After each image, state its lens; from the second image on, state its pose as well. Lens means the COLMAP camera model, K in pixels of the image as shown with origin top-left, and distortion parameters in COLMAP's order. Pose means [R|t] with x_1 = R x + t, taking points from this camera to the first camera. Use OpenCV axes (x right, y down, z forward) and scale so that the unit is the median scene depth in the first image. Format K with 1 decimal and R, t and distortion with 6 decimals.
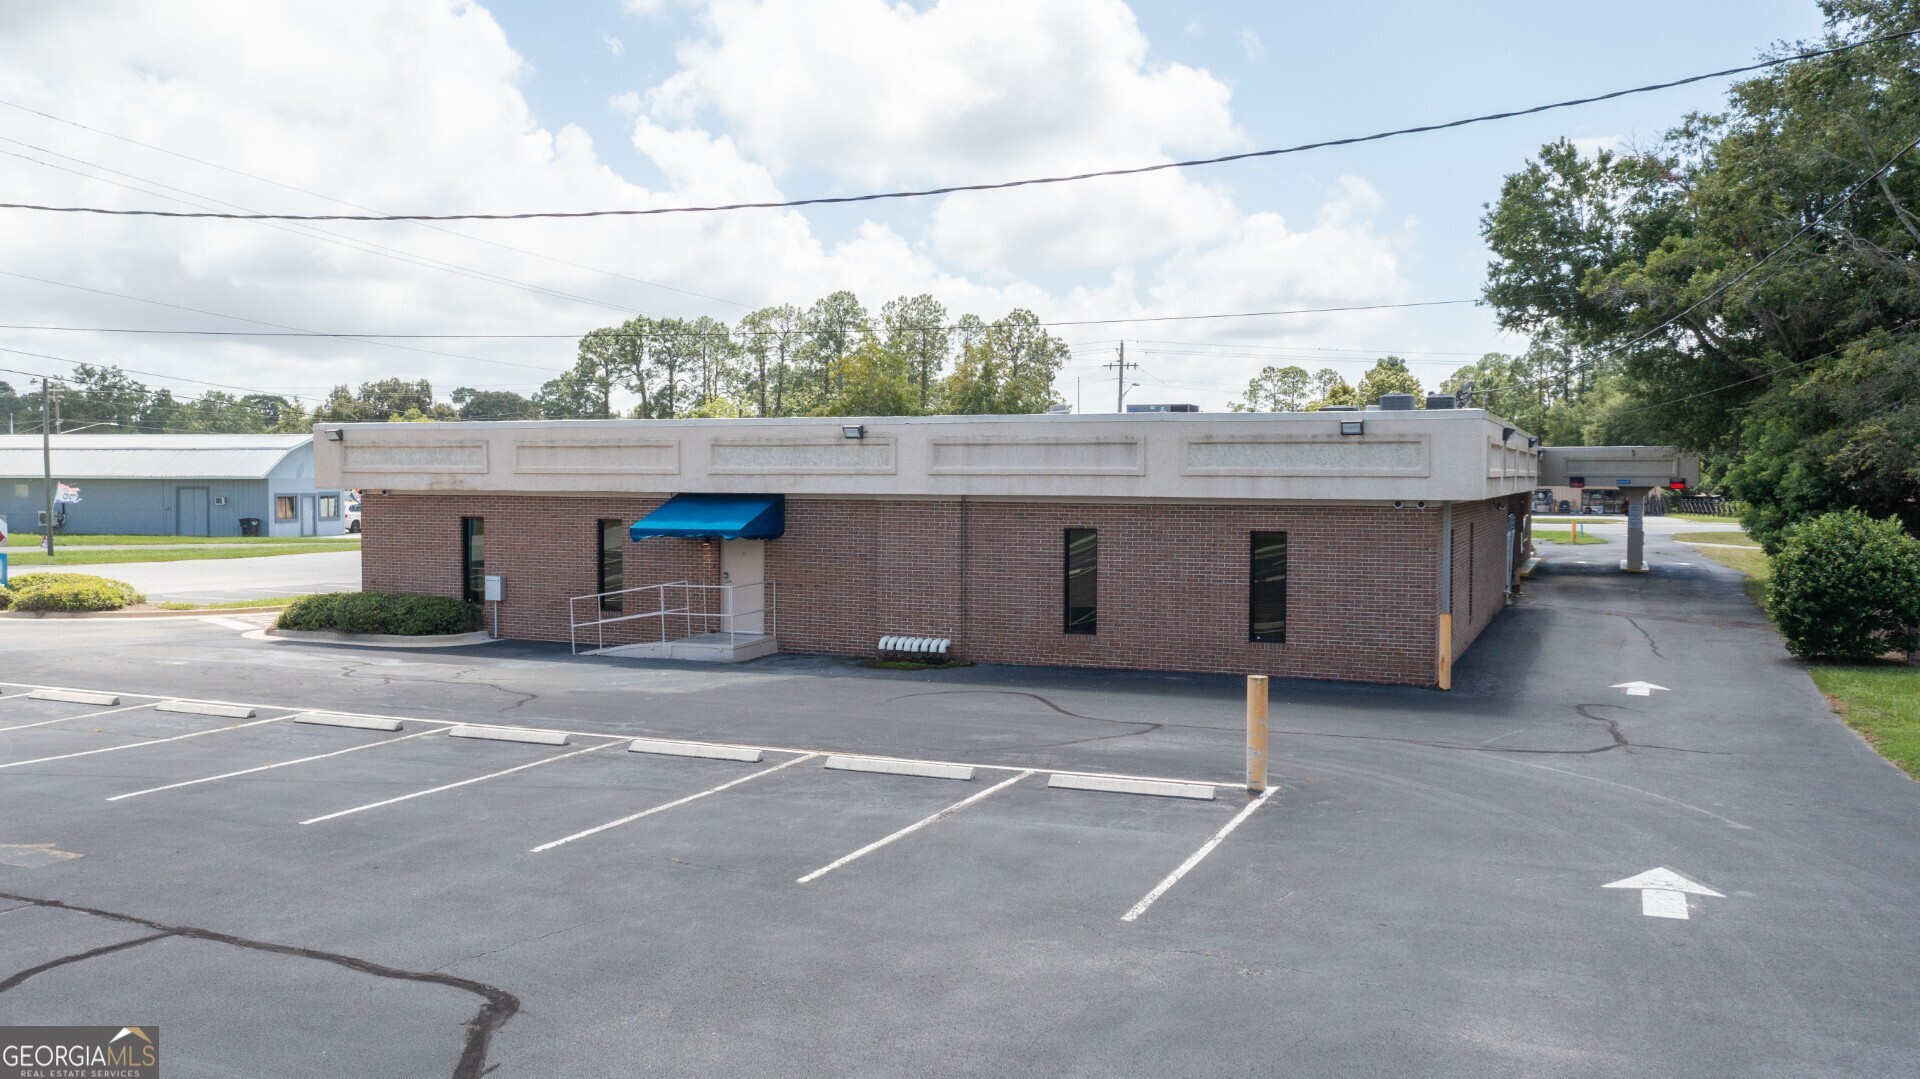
lens RADIAL K [[1520.5, 0, 952.0], [0, 1520.5, 543.1], [0, 0, 1]] dist [-0.013643, 0.002021]
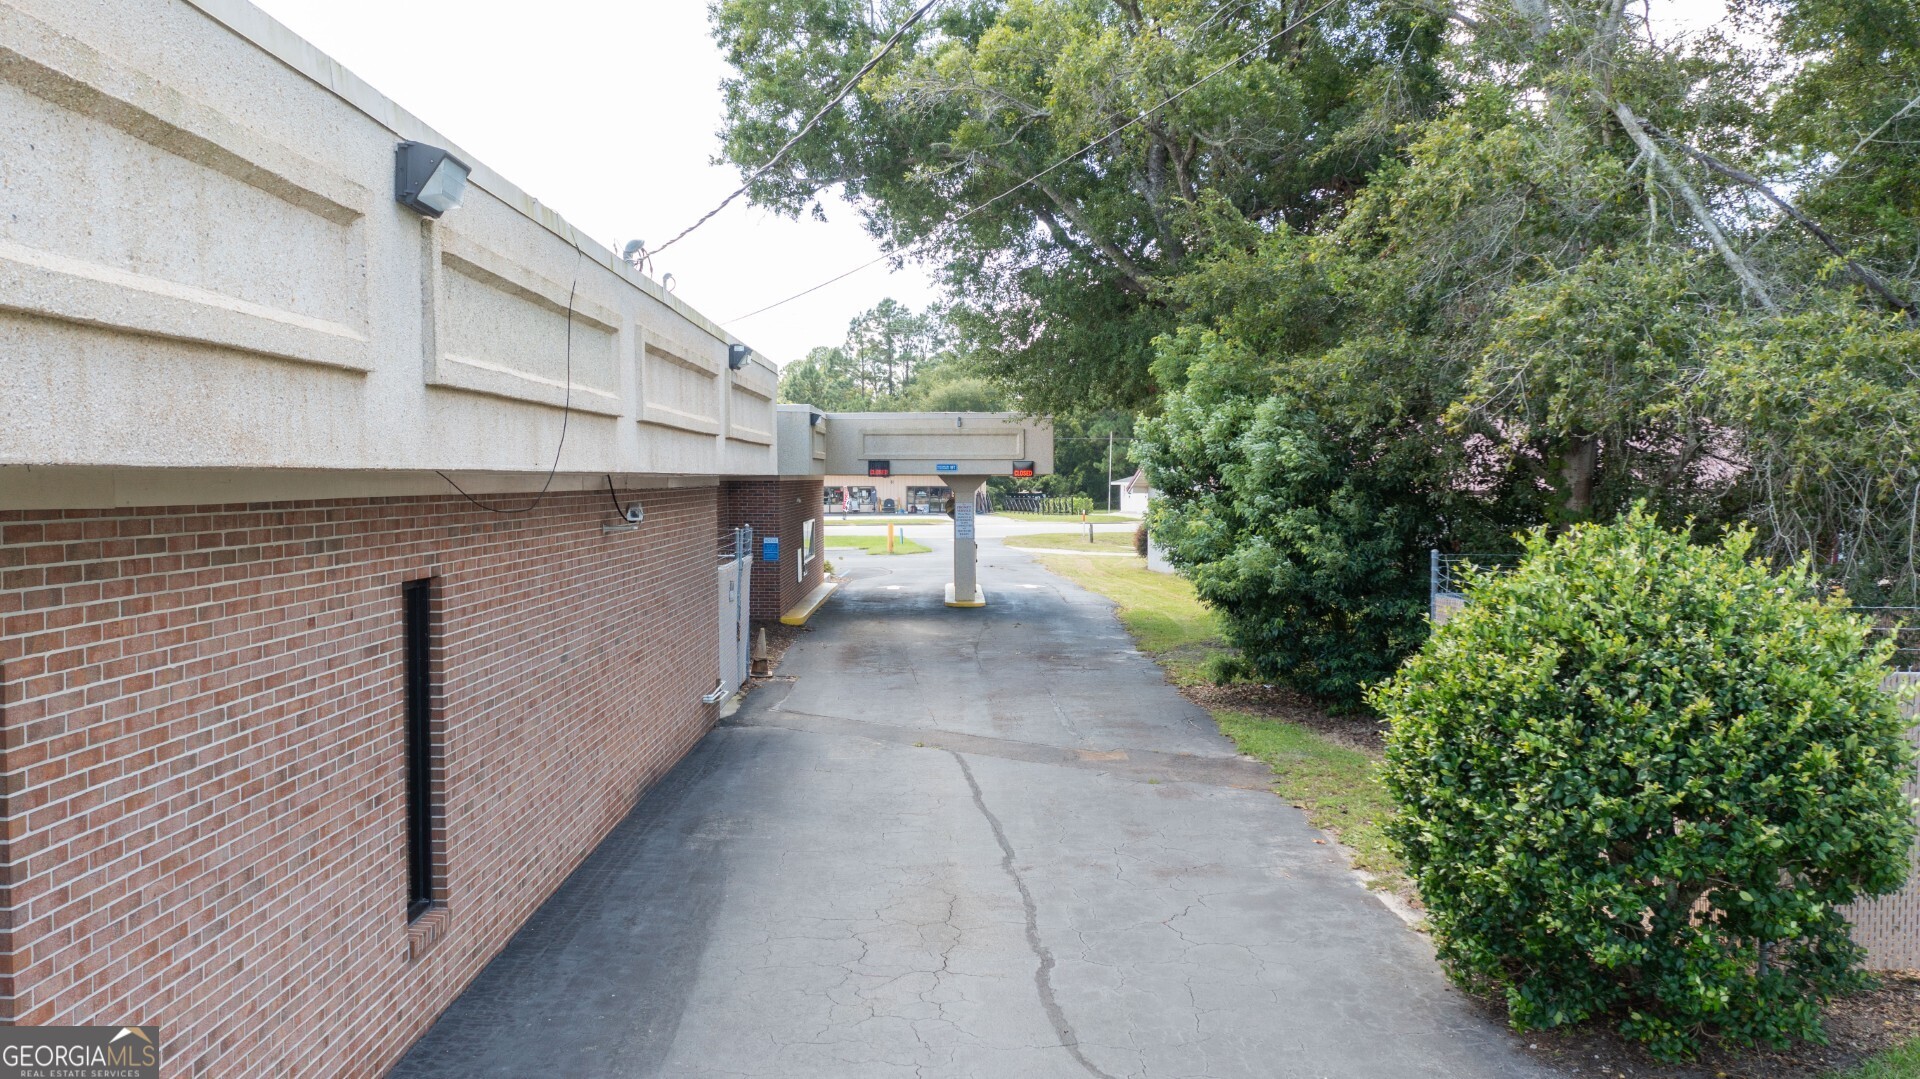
lens RADIAL K [[1520.5, 0, 963.1], [0, 1520.5, 548.2], [0, 0, 1]] dist [-0.013643, 0.002021]
pose [[0.910571, -0.020737, 0.412832, 0.253565], [0.019642, 0.999783, 0.006896, -0.014239], [-0.412885, 0.001829, 0.910781, 0.570652]]
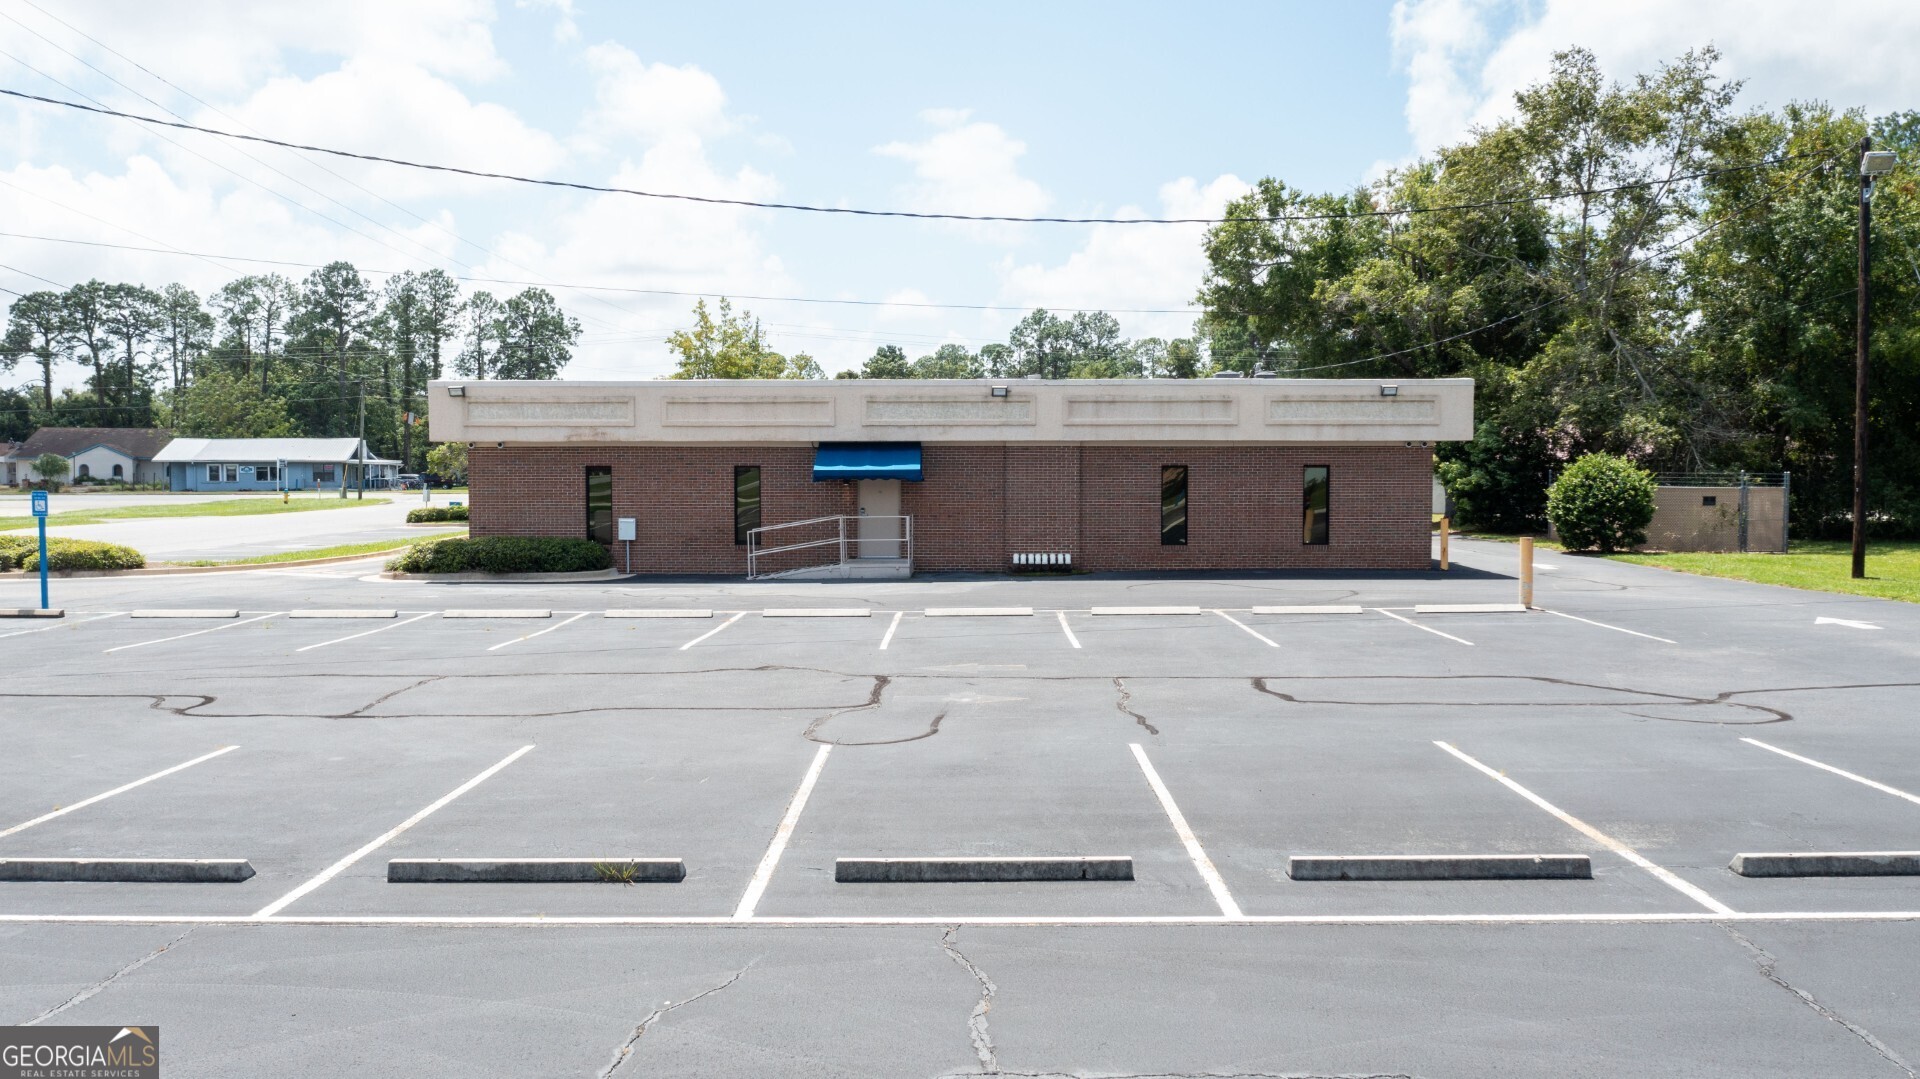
lens RADIAL K [[1520.5, 0, 955.6], [0, 1520.5, 529.7], [0, 0, 1]] dist [-0.013643, 0.002021]
pose [[0.923692, -0.022102, 0.382497, -0.424784], [0.021754, 0.999750, 0.005238, 0.024922], [-0.382517, 0.003483, 0.923942, -0.110441]]
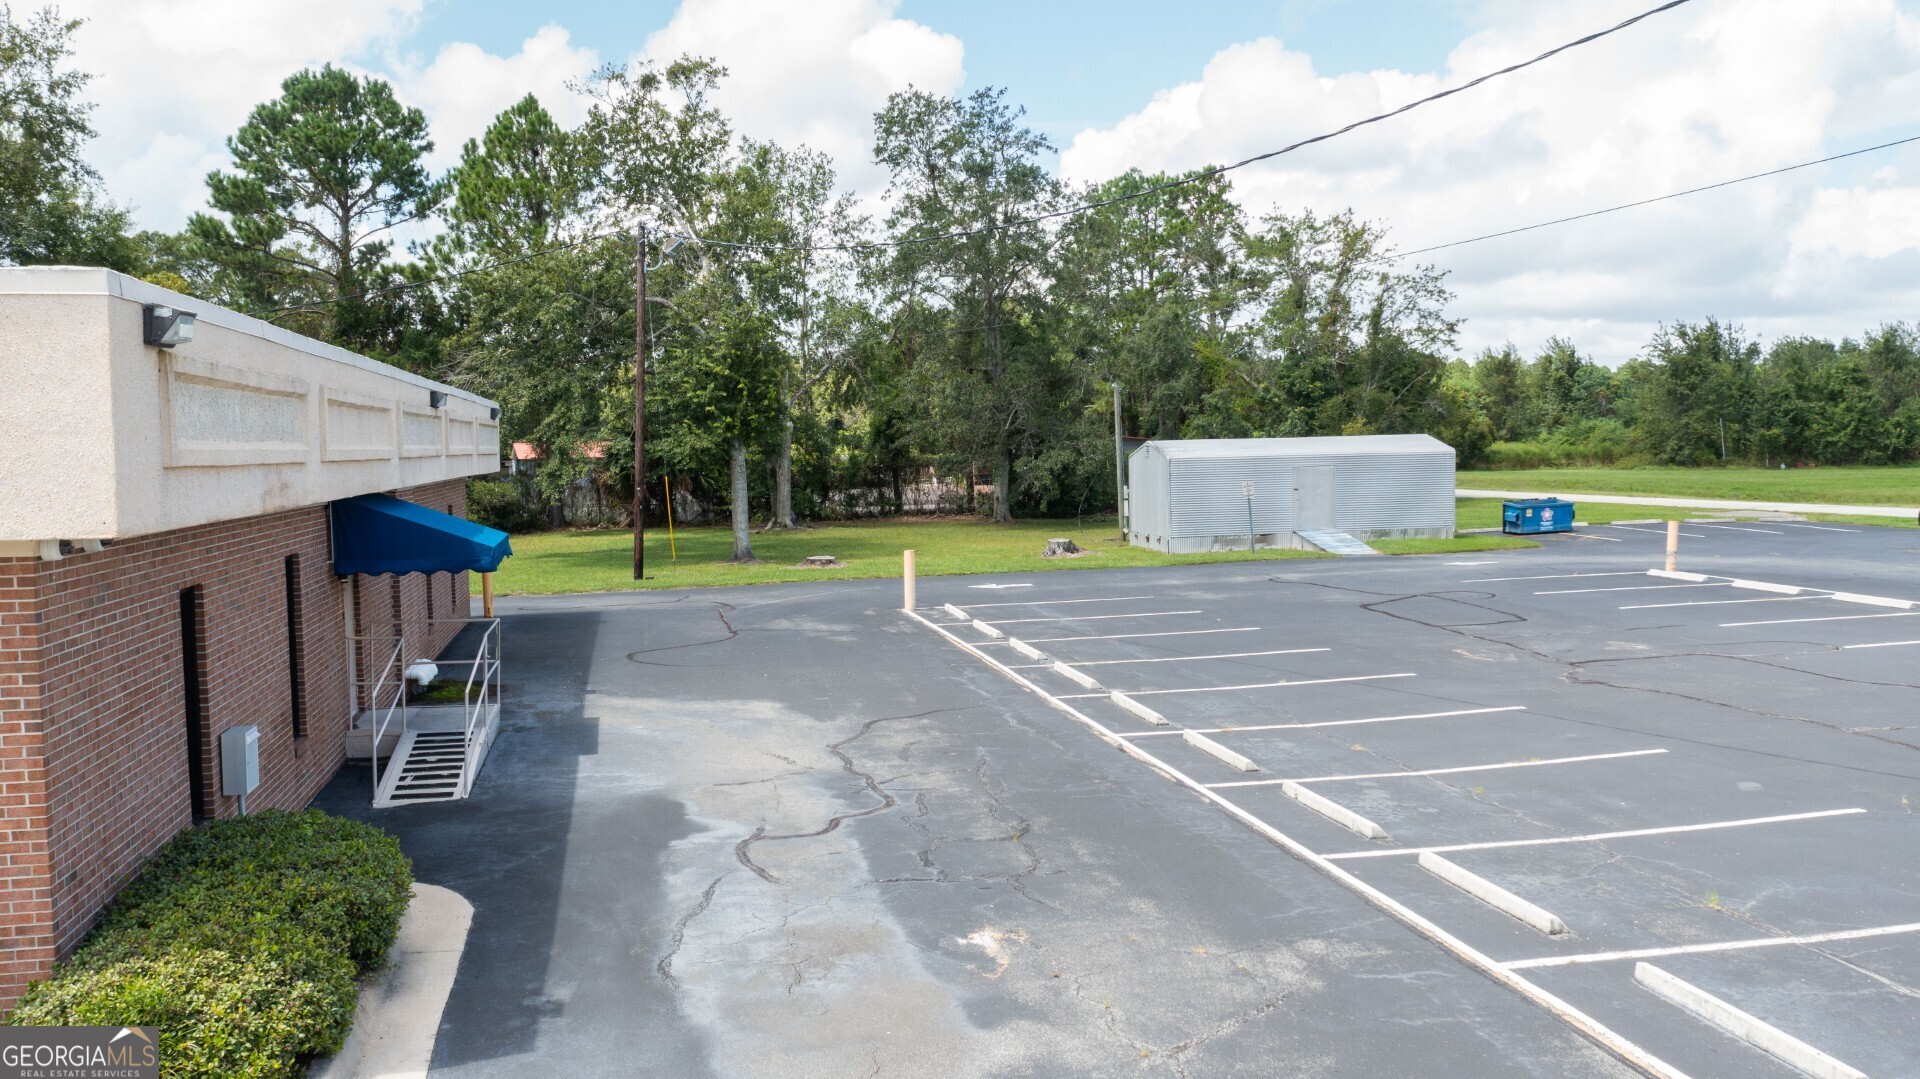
lens RADIAL K [[1520.5, 0, 951.5], [0, 1520.5, 534.9], [0, 0, 1]] dist [-0.013643, 0.002021]
pose [[-0.587615, -0.042644, 0.808016, -0.601945], [0.050043, 0.994783, 0.088893, -0.044649], [-0.807592, 0.092670, -0.582416, 0.900802]]
